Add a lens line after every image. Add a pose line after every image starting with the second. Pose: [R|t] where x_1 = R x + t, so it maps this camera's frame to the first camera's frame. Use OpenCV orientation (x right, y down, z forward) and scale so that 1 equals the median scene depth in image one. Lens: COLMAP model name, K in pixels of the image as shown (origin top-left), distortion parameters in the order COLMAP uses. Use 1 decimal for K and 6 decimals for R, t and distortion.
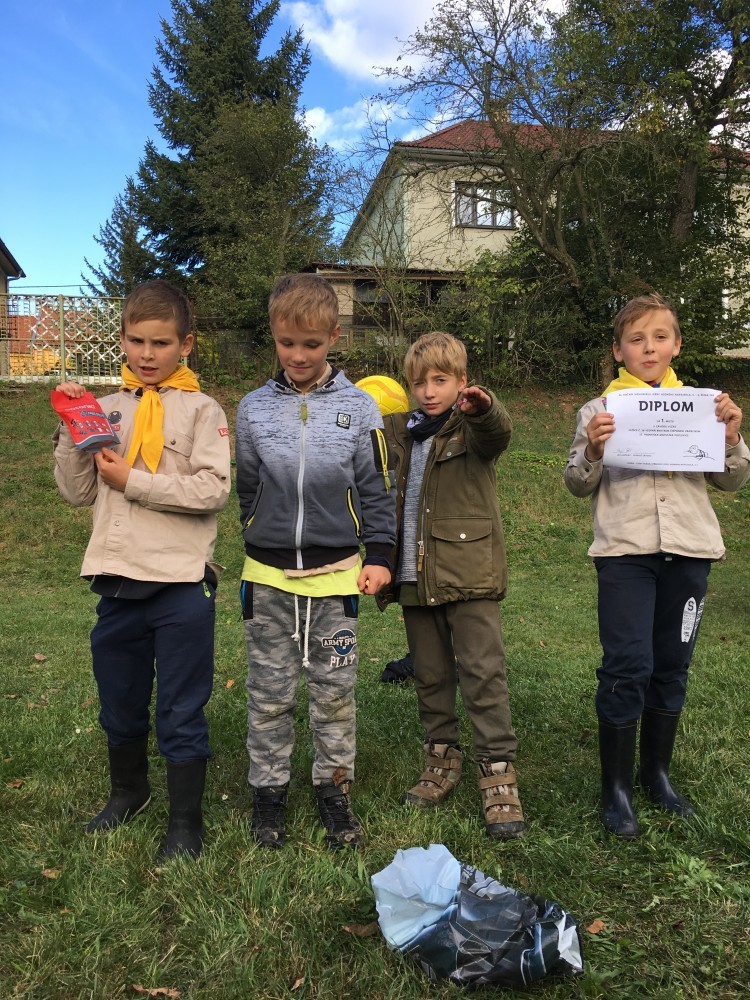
lens RADIAL K [[829.8, 0, 375.0], [0, 829.8, 500.0], [0, 0, 1]] dist [0.074398, -0.100482]
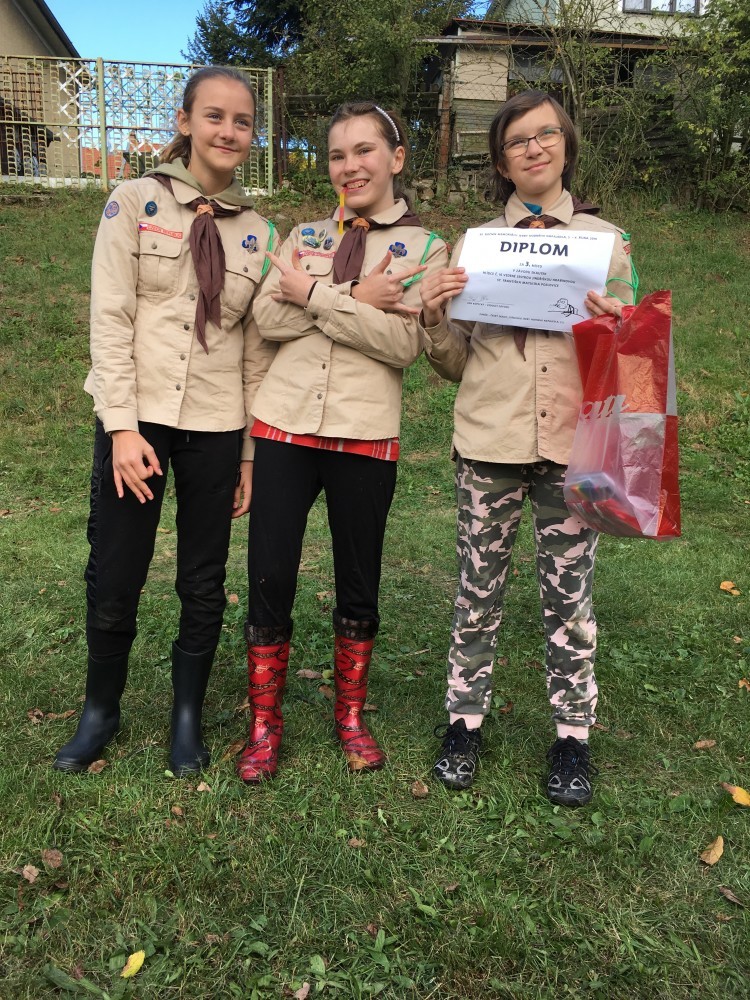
lens RADIAL K [[829.8, 0, 375.0], [0, 829.8, 500.0], [0, 0, 1]] dist [0.074398, -0.100482]
pose [[0.993181, 0.055470, -0.102541, -0.049368], [-0.038009, 0.985561, 0.164997, -0.003248], [0.110213, -0.159974, 0.980949, 0.263924]]
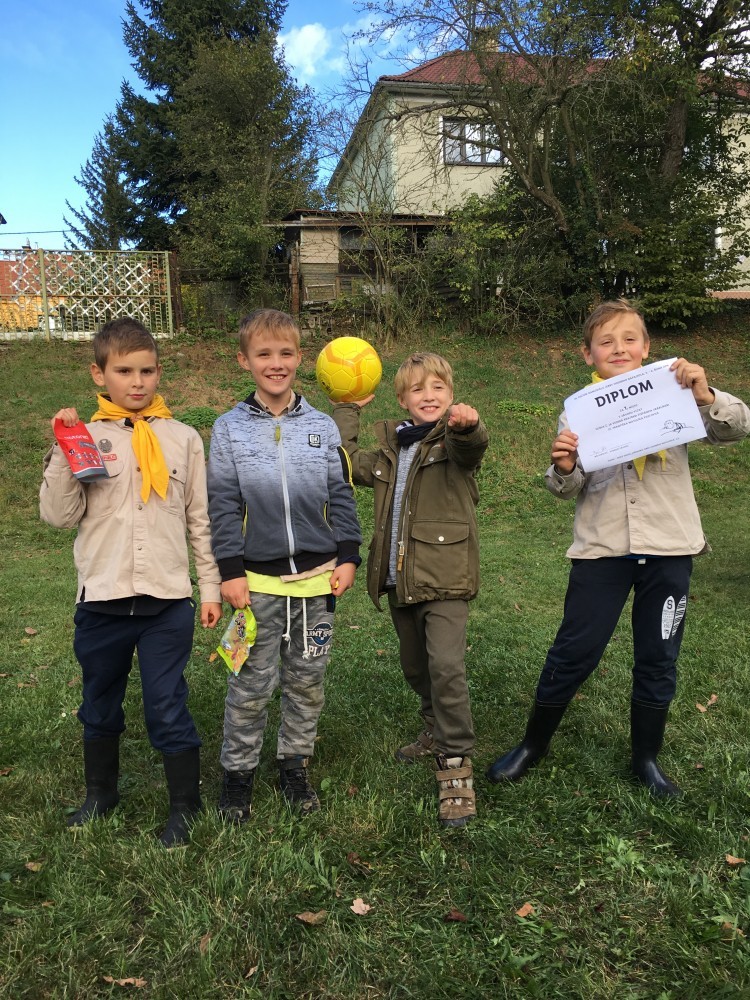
lens RADIAL K [[829.8, 0, 375.0], [0, 829.8, 500.0], [0, 0, 1]] dist [0.074398, -0.100482]
pose [[0.999774, -0.020683, 0.004980, 0.006398], [0.020295, 0.997454, 0.068368, -0.009980], [-0.006381, -0.068251, 0.997648, -0.005915]]
